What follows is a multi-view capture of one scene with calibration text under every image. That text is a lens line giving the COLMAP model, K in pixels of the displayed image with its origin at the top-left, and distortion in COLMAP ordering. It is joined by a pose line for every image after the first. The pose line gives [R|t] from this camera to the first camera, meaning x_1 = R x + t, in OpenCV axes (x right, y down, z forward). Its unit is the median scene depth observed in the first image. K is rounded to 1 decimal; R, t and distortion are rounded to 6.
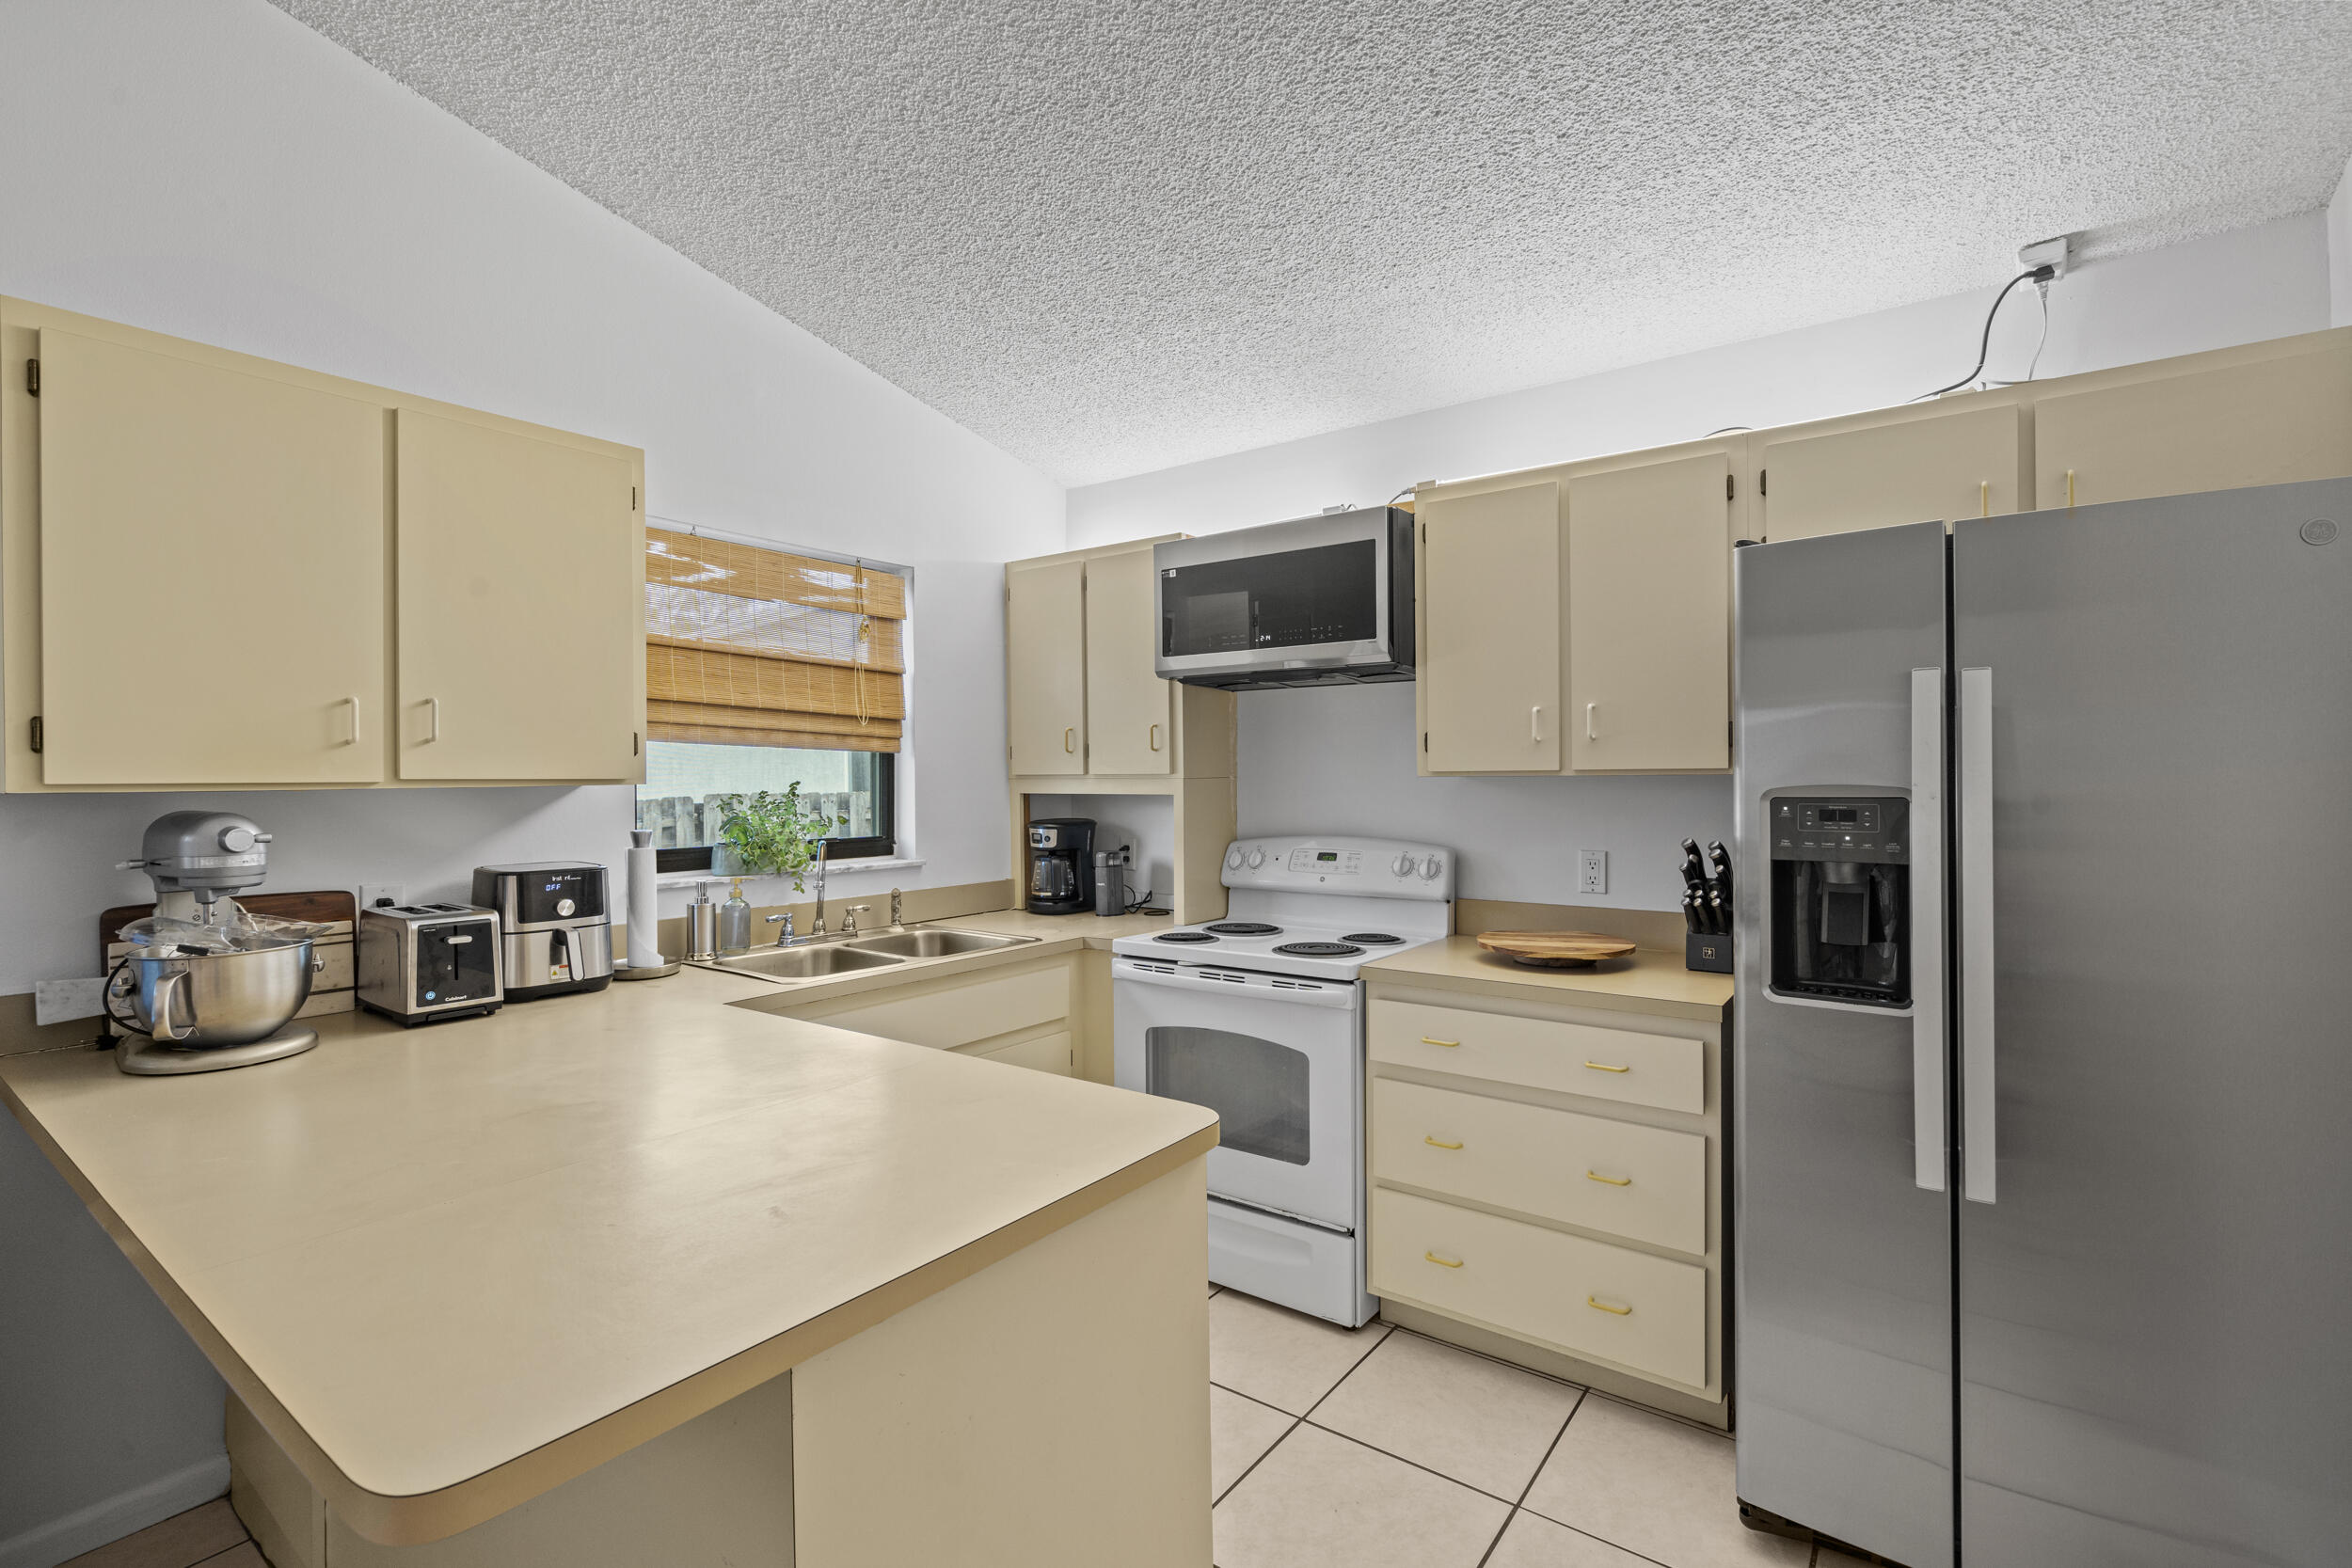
lens RADIAL K [[1062.0, 0, 1166.6], [0, 1062.0, 778.8], [0, 0, 1]] dist [-0.001004, 0.000871]
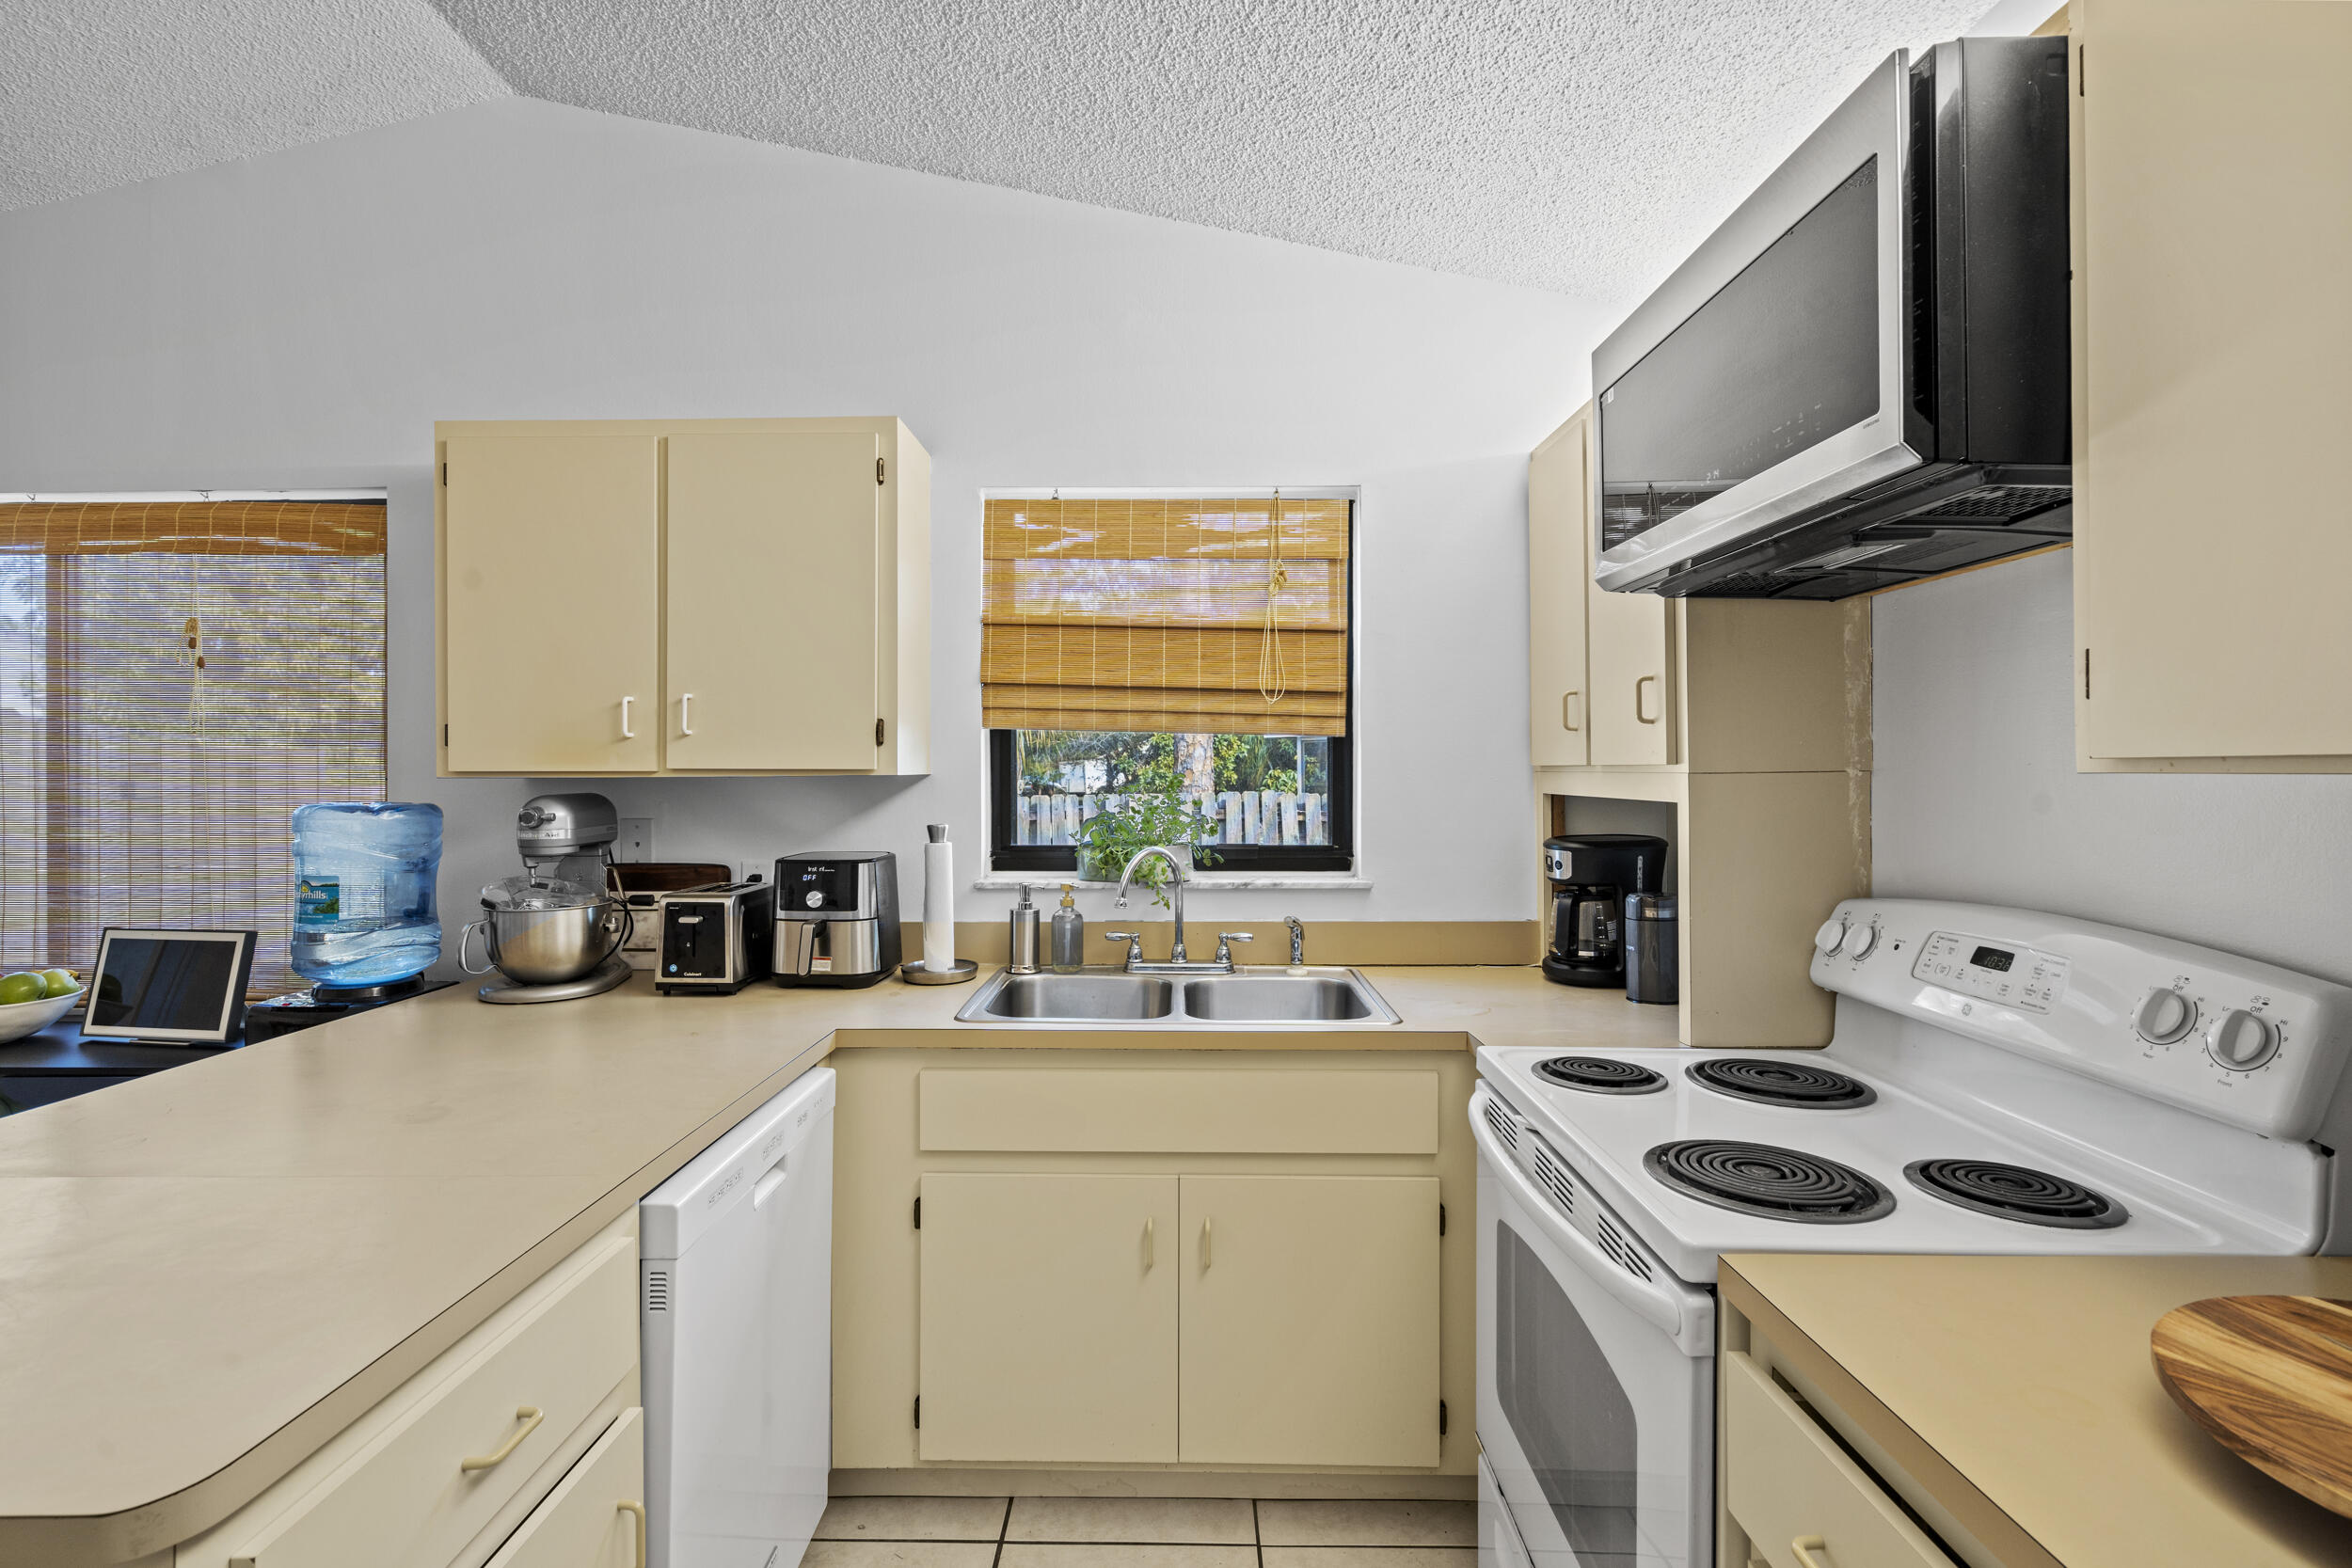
lens RADIAL K [[1076.2, 0, 1169.5], [0, 1076.2, 765.8], [0, 0, 1]] dist [0.000129, 0.000335]
pose [[0.583920, 0.002112, -0.811809, 0.336784], [-0.003710, 0.999993, -0.000067, -0.003245], [0.811803, 0.003051, 0.583924, 0.520806]]
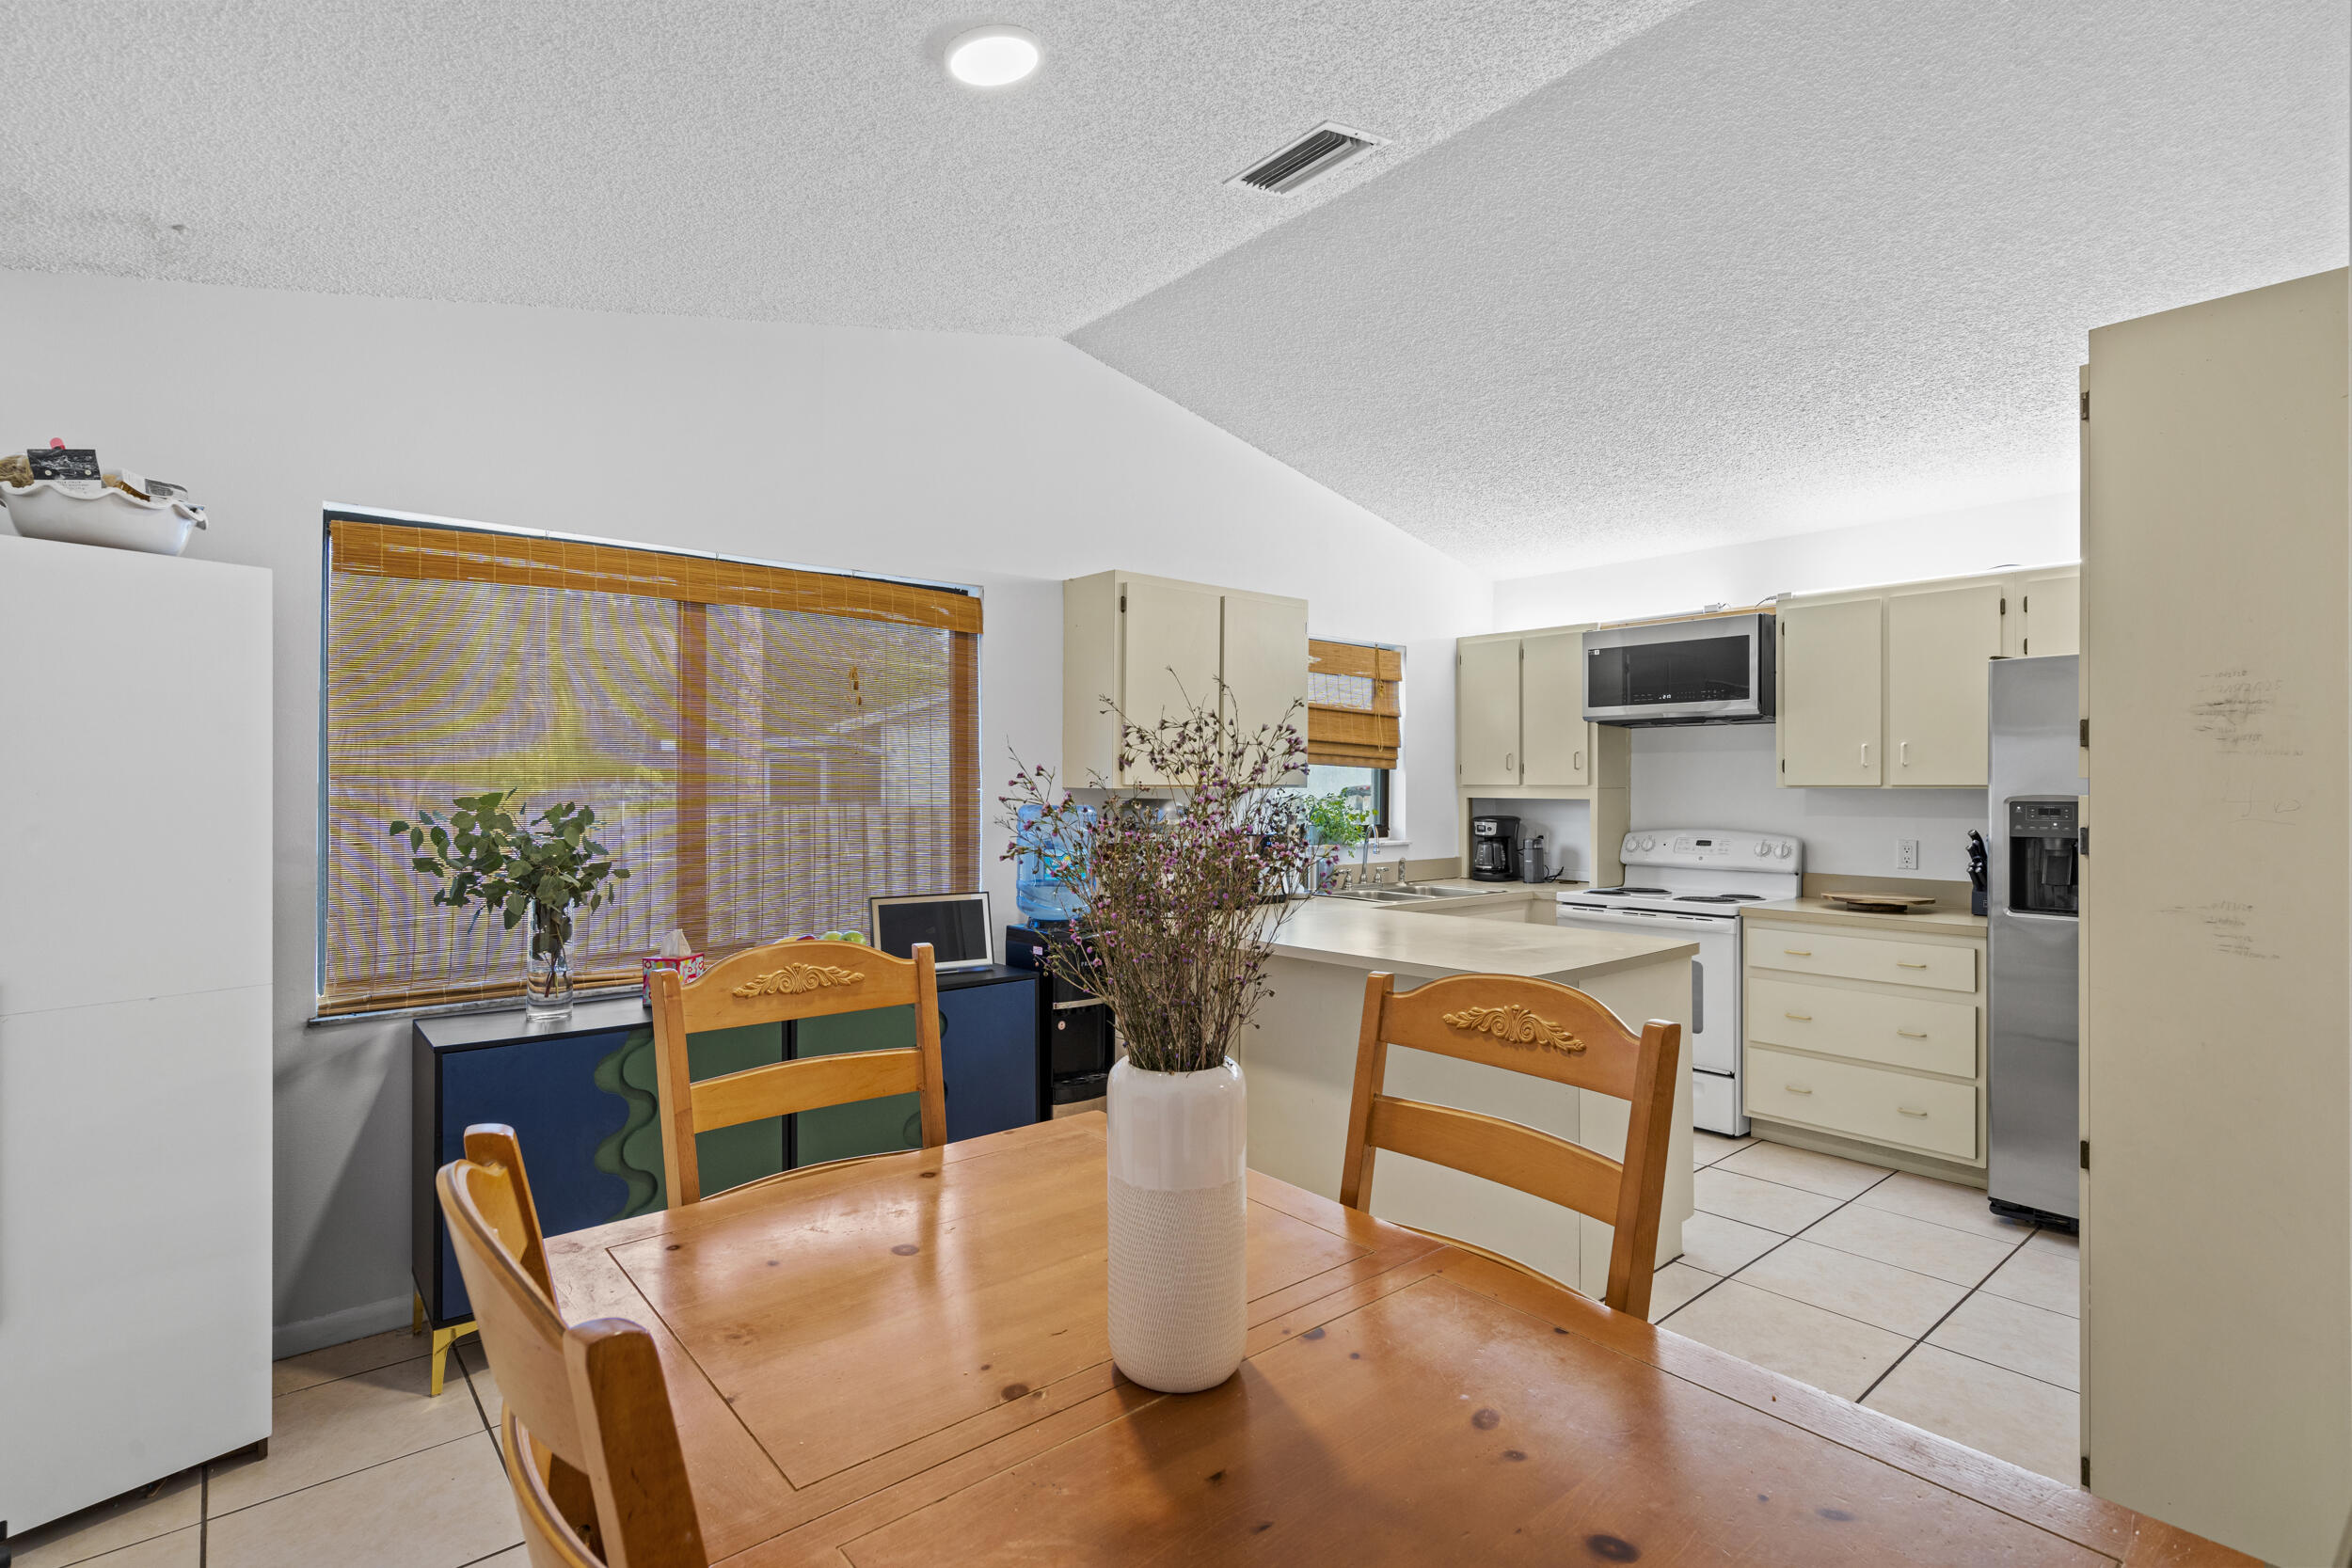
lens RADIAL K [[1124.1, 0, 1169.0], [0, 1124.1, 782.9], [0, 0, 1]] dist [0.003082, 0.000783]
pose [[0.975423, 0.009071, -0.220153, -0.244221], [-0.010256, 0.999938, -0.004241, 0.005607], [0.220101, 0.006395, 0.975456, -0.720826]]
